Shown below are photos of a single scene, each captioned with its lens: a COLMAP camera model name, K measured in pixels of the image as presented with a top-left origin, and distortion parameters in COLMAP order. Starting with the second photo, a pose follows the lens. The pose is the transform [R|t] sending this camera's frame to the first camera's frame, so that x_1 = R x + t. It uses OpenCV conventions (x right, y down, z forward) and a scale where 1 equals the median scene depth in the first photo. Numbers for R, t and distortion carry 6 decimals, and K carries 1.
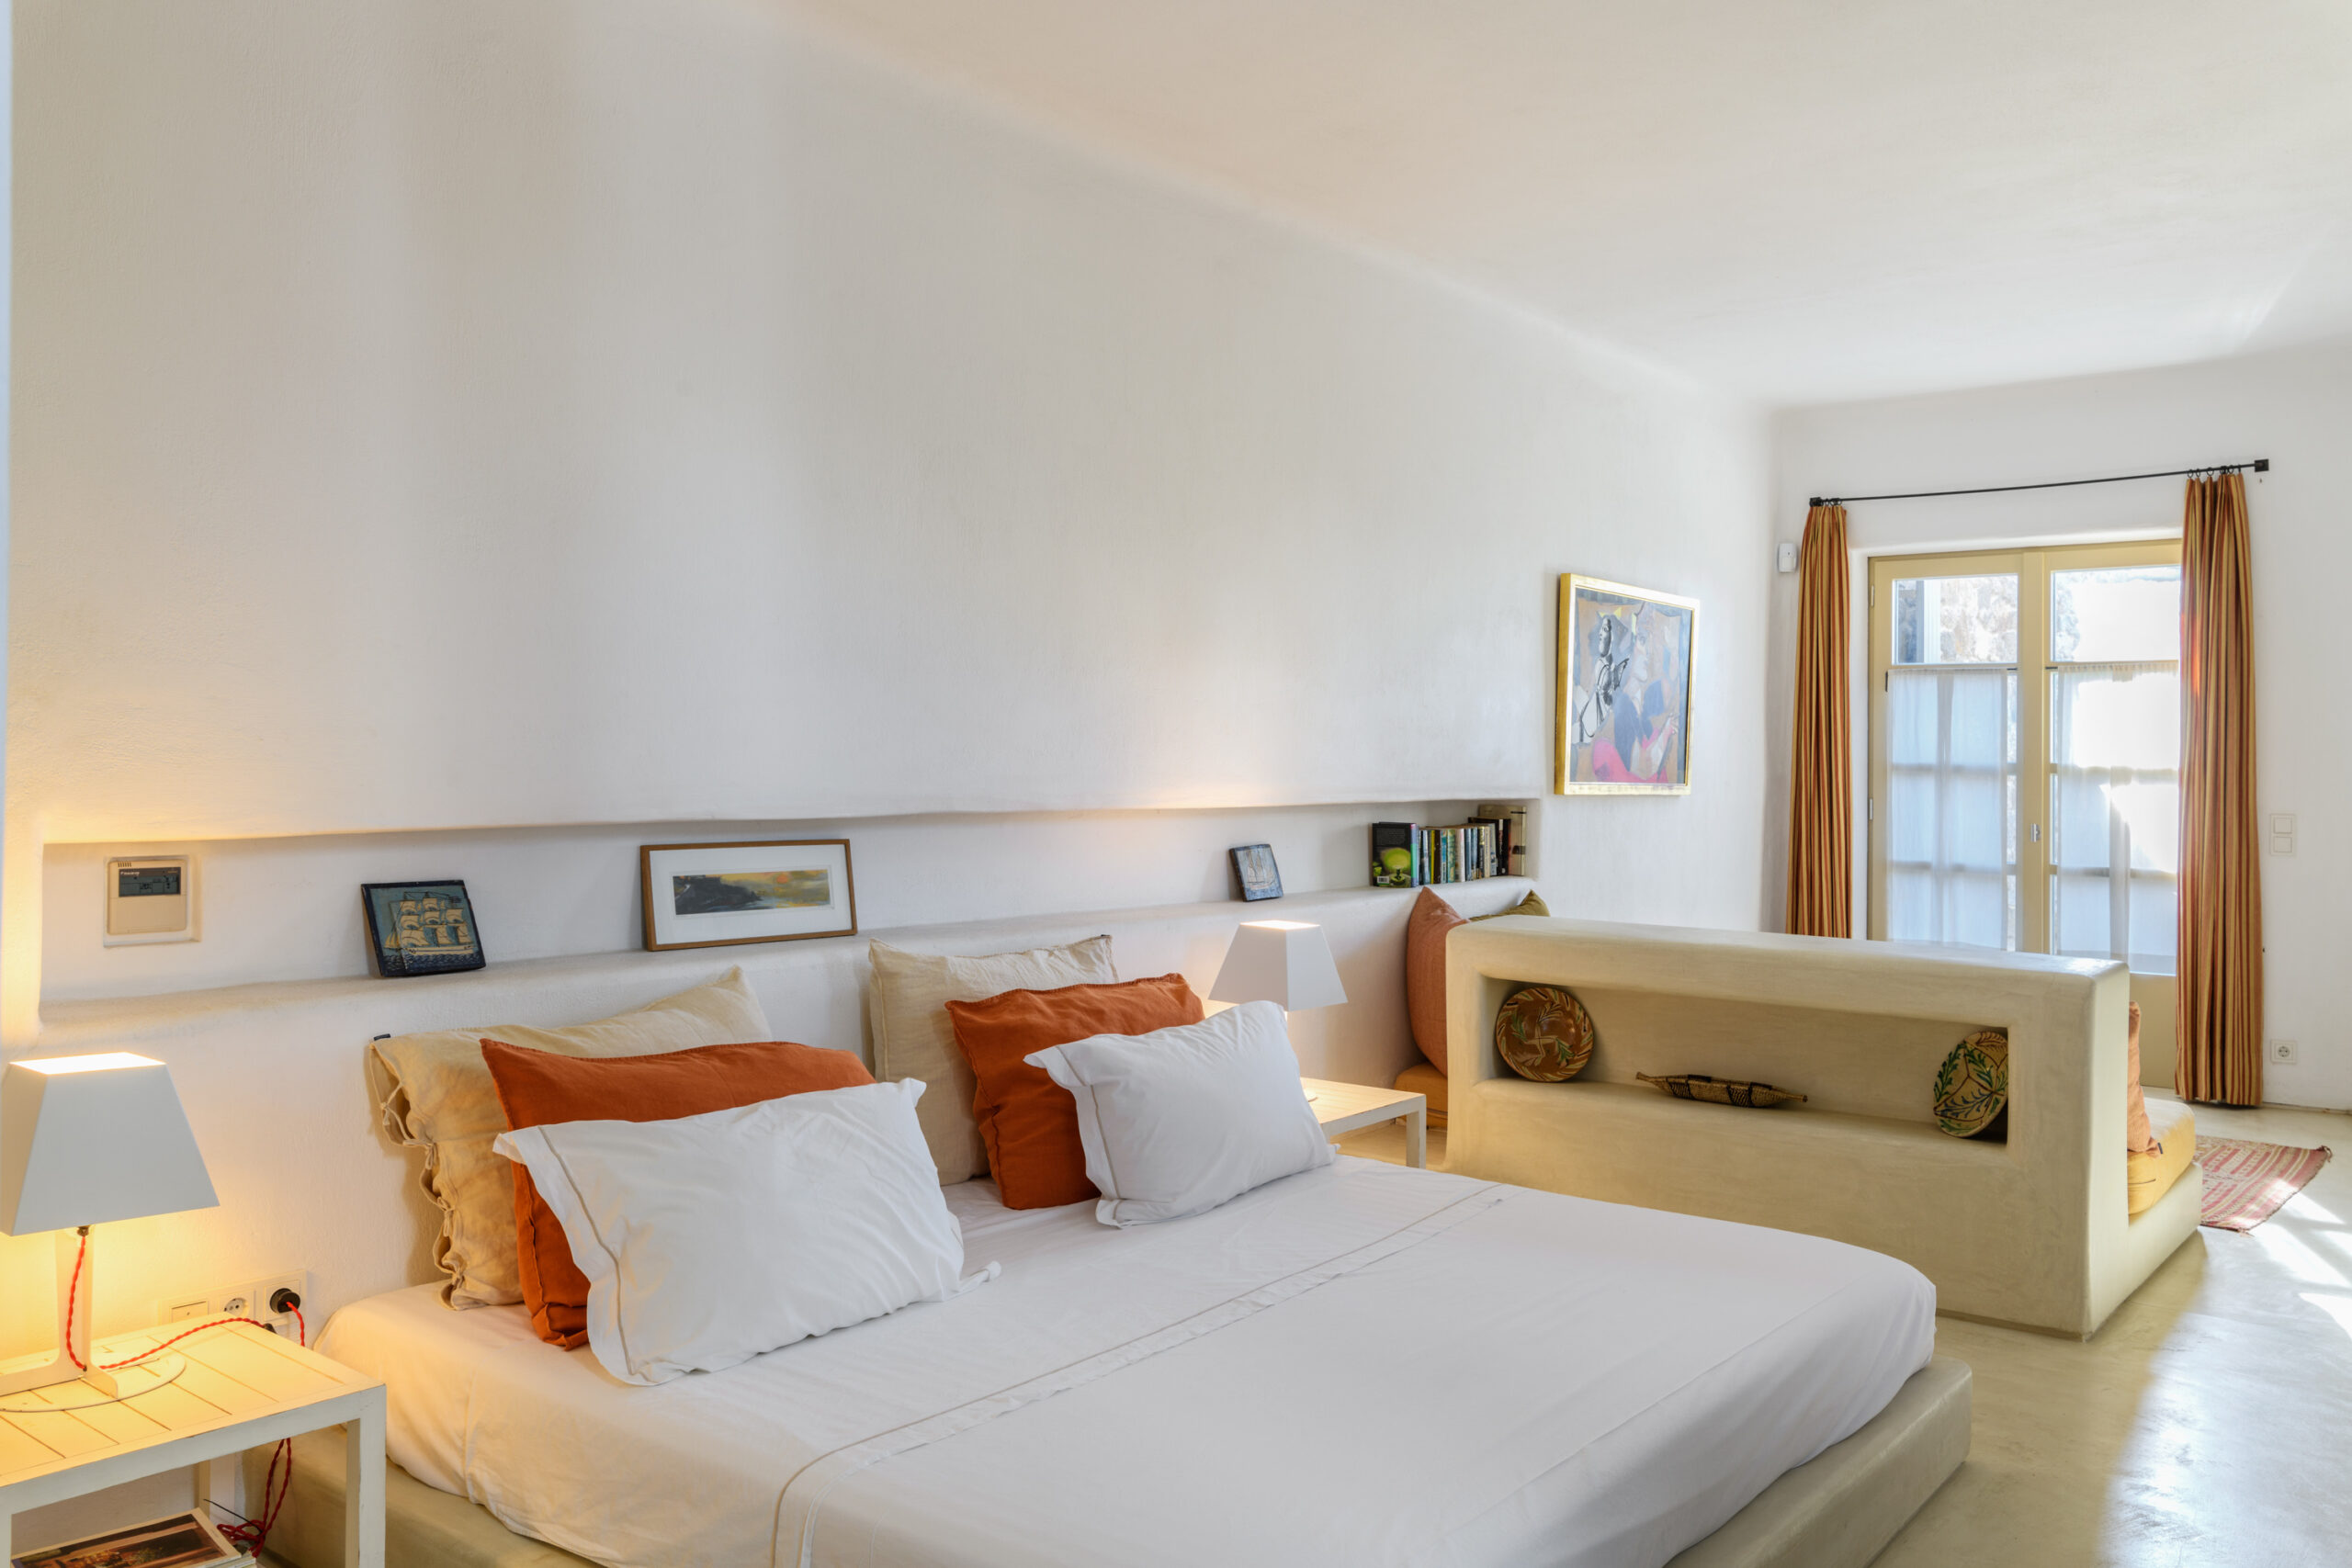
lens RADIAL K [[1779.6, 0, 1259.8], [0, 1779.6, 737.9], [0, 0, 1]] dist [0.004246, -0.003229]
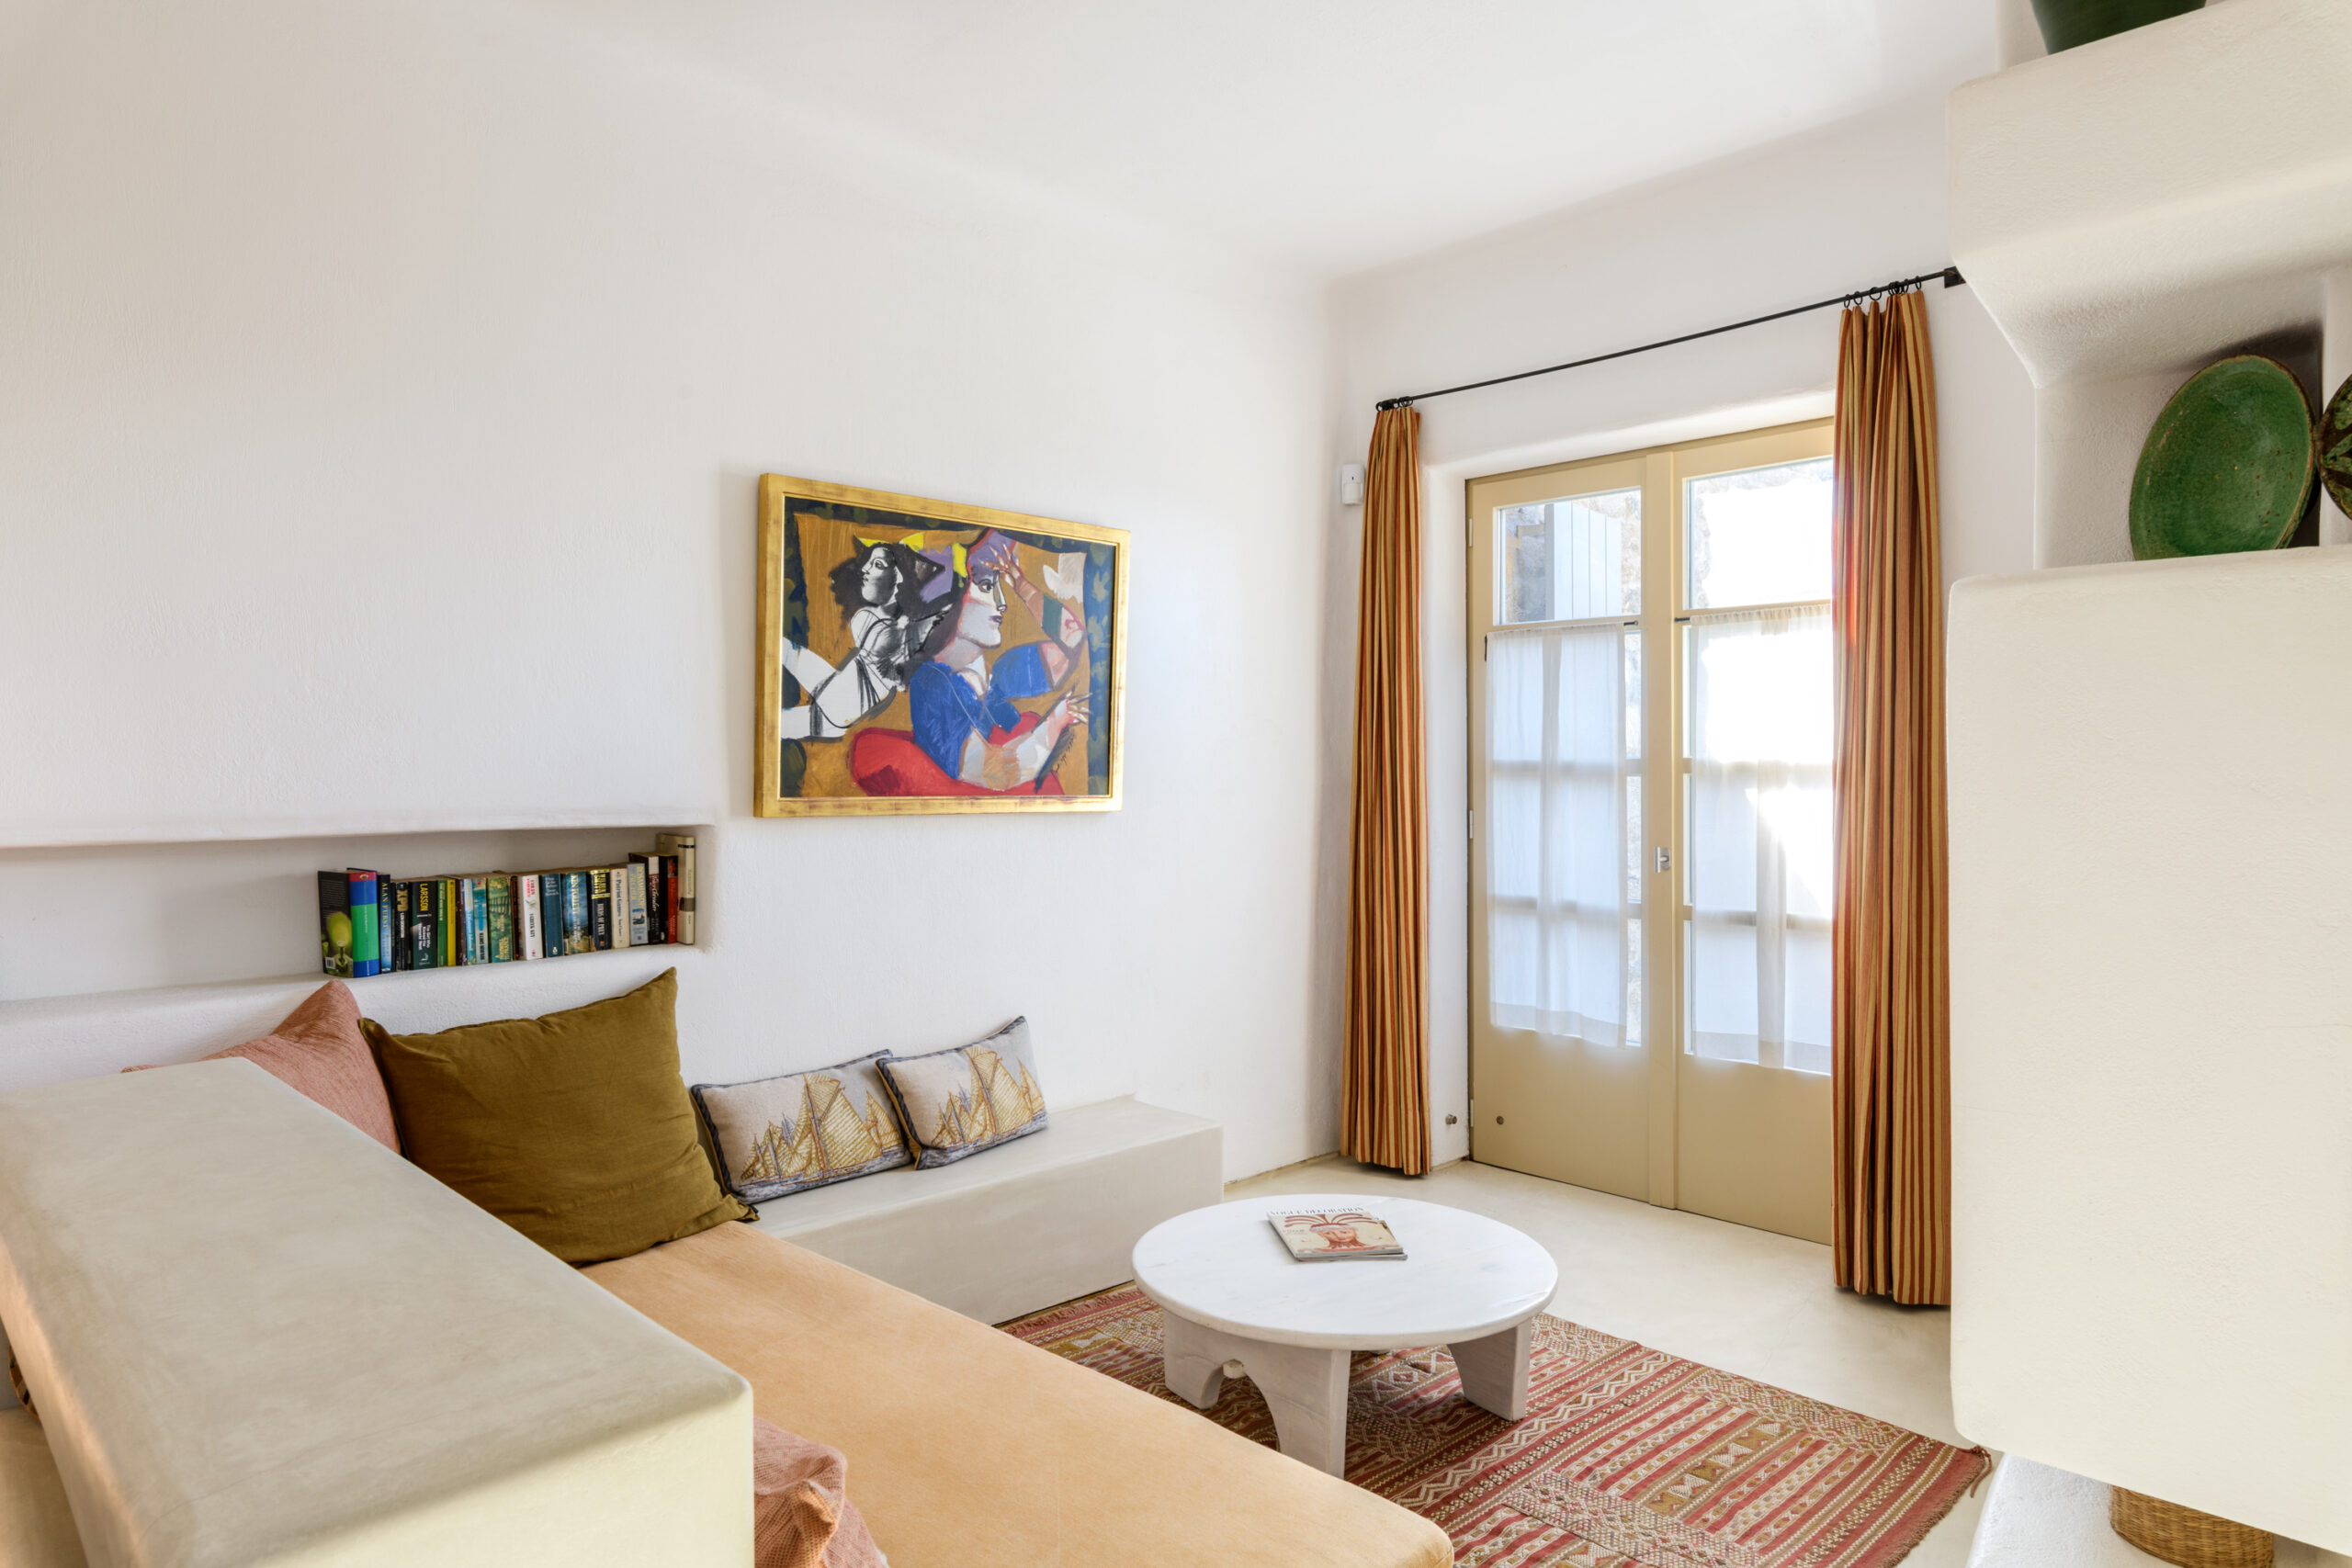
lens RADIAL K [[1439.9, 0, 1236.3], [0, 1439.9, 769.3], [0, 0, 1]] dist [-0.001823, -0.000635]
pose [[0.991852, -0.013143, -0.126719, 0.370239], [0.014870, 0.999809, 0.012691, 0.009549], [0.126528, -0.014472, 0.991858, 0.460755]]
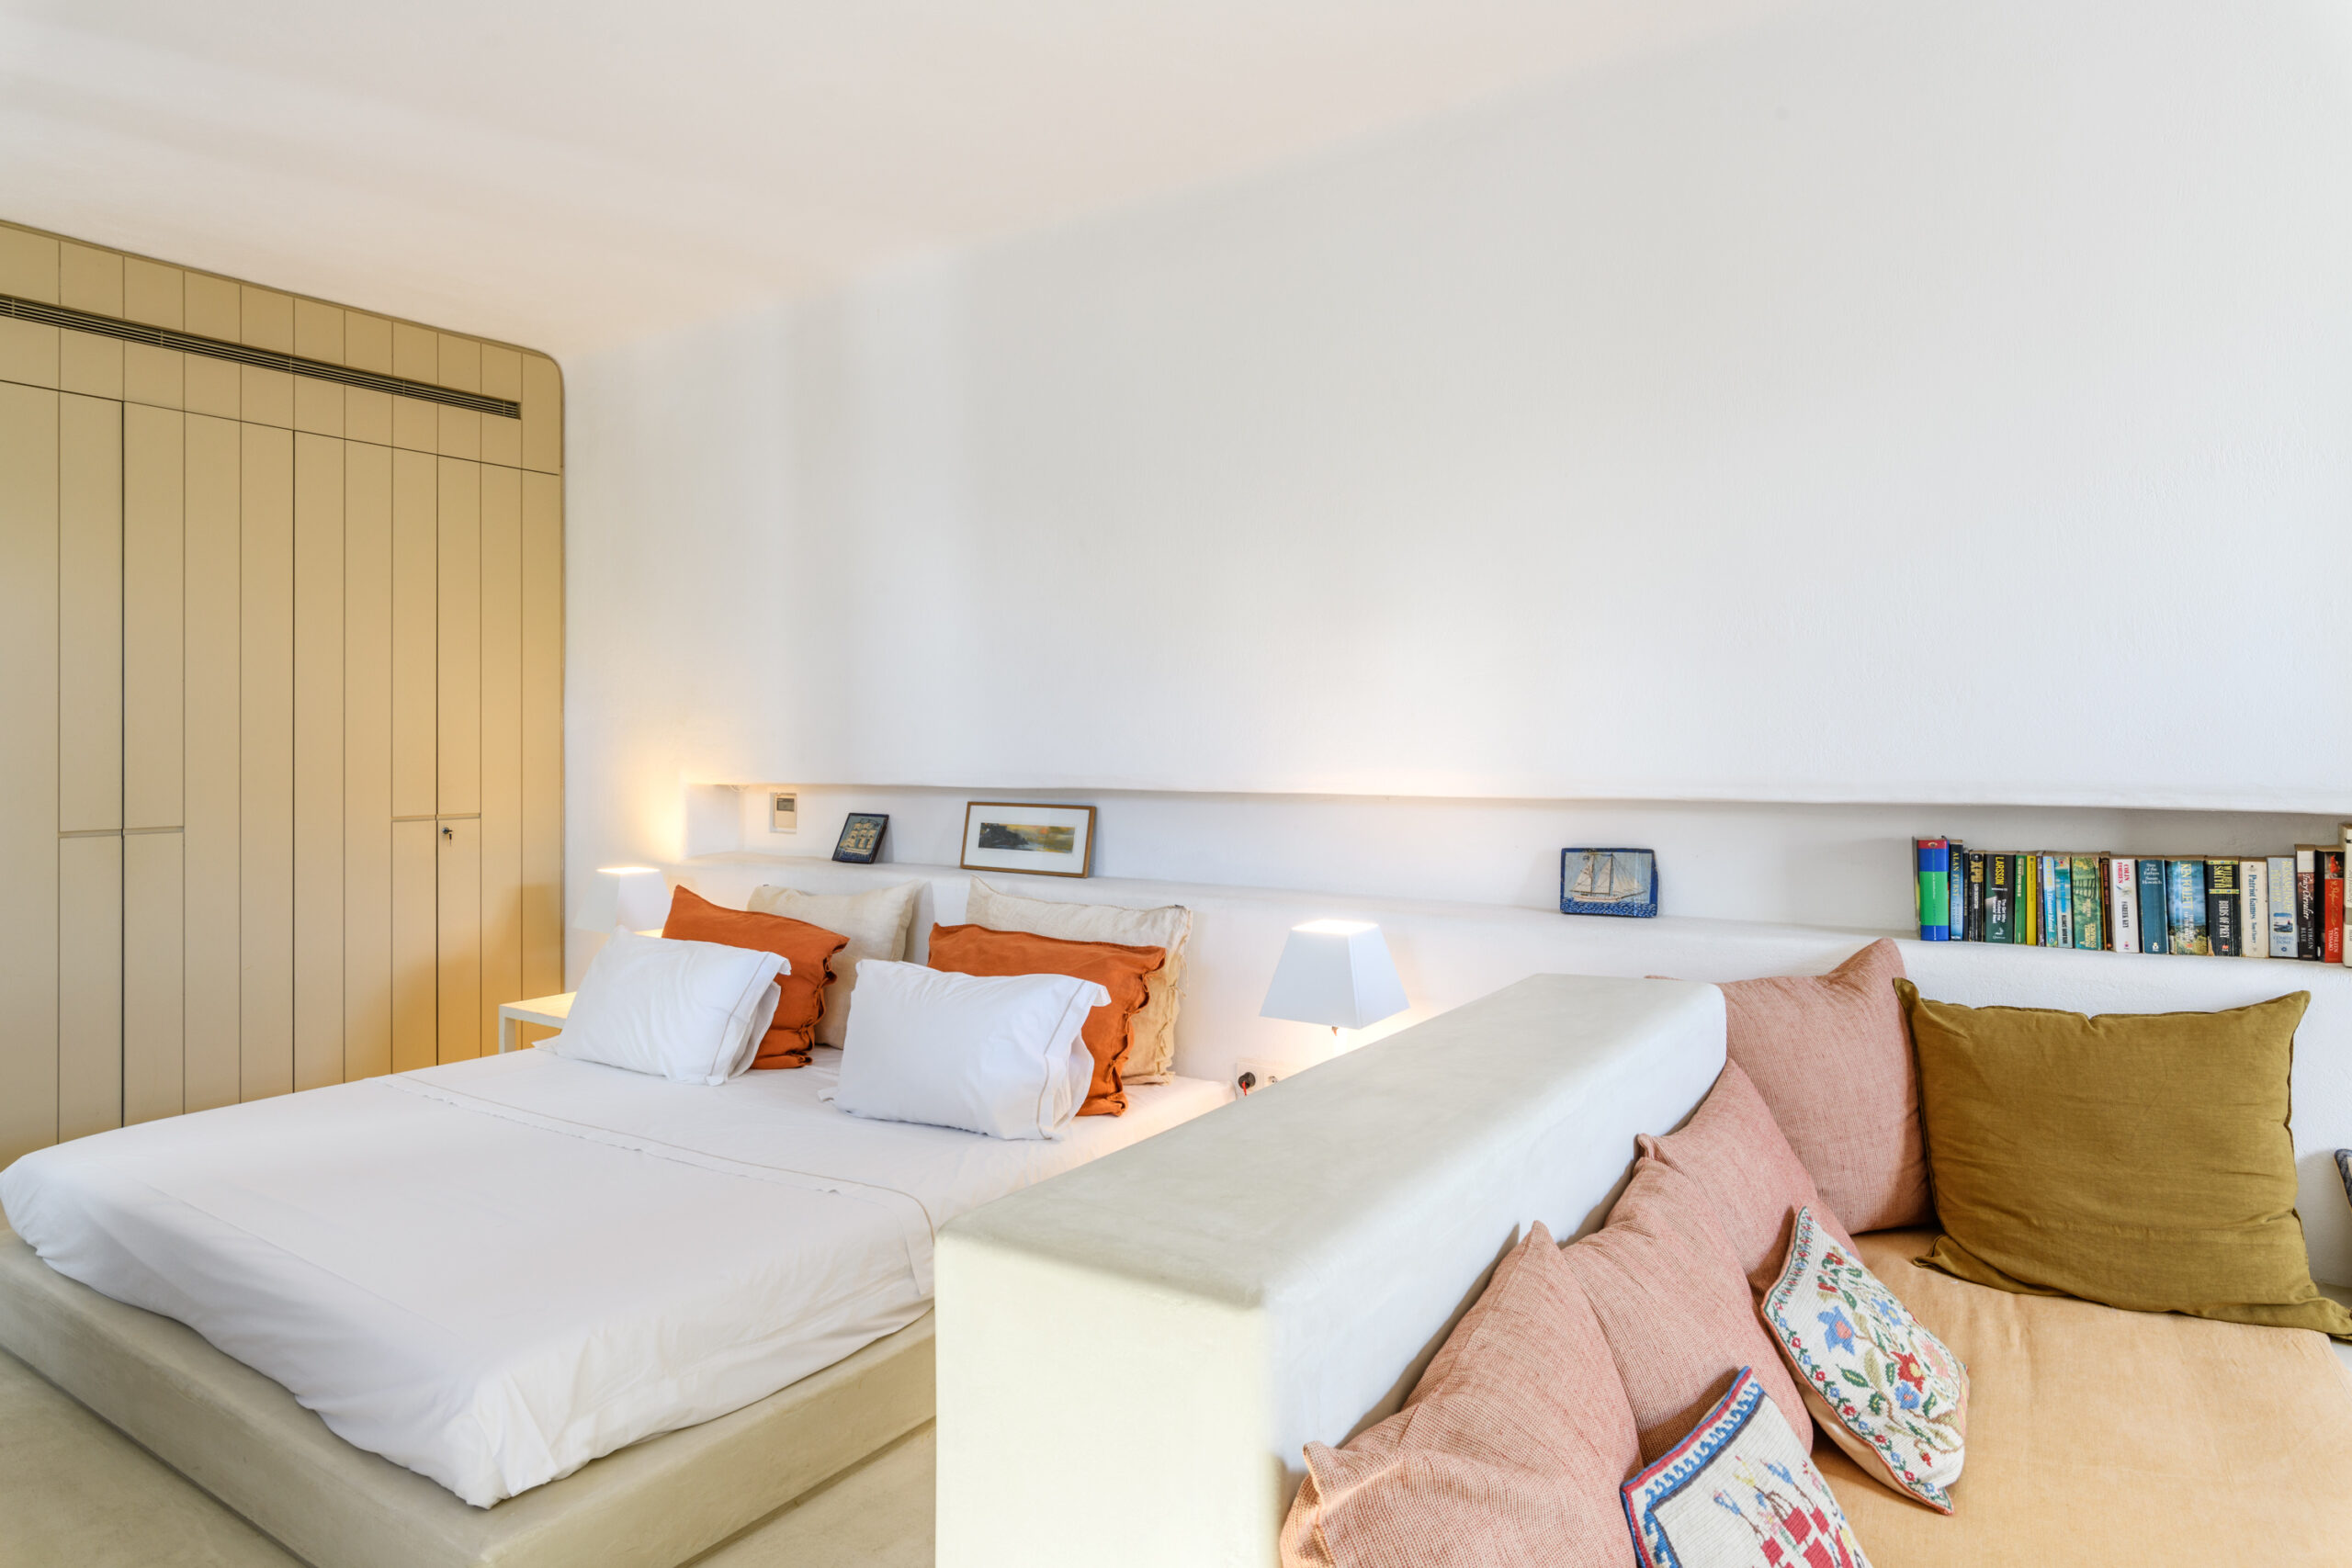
lens RADIAL K [[1337.2, 0, 1184.2], [0, 1337.2, 767.0], [0, 0, 1]] dist [-0.000114, -0.000610]
pose [[0.066478, 0.002568, -0.997785, 0.449411], [0.012003, 0.999922, 0.003373, 0.014782], [0.997716, -0.012201, 0.066442, 0.588103]]
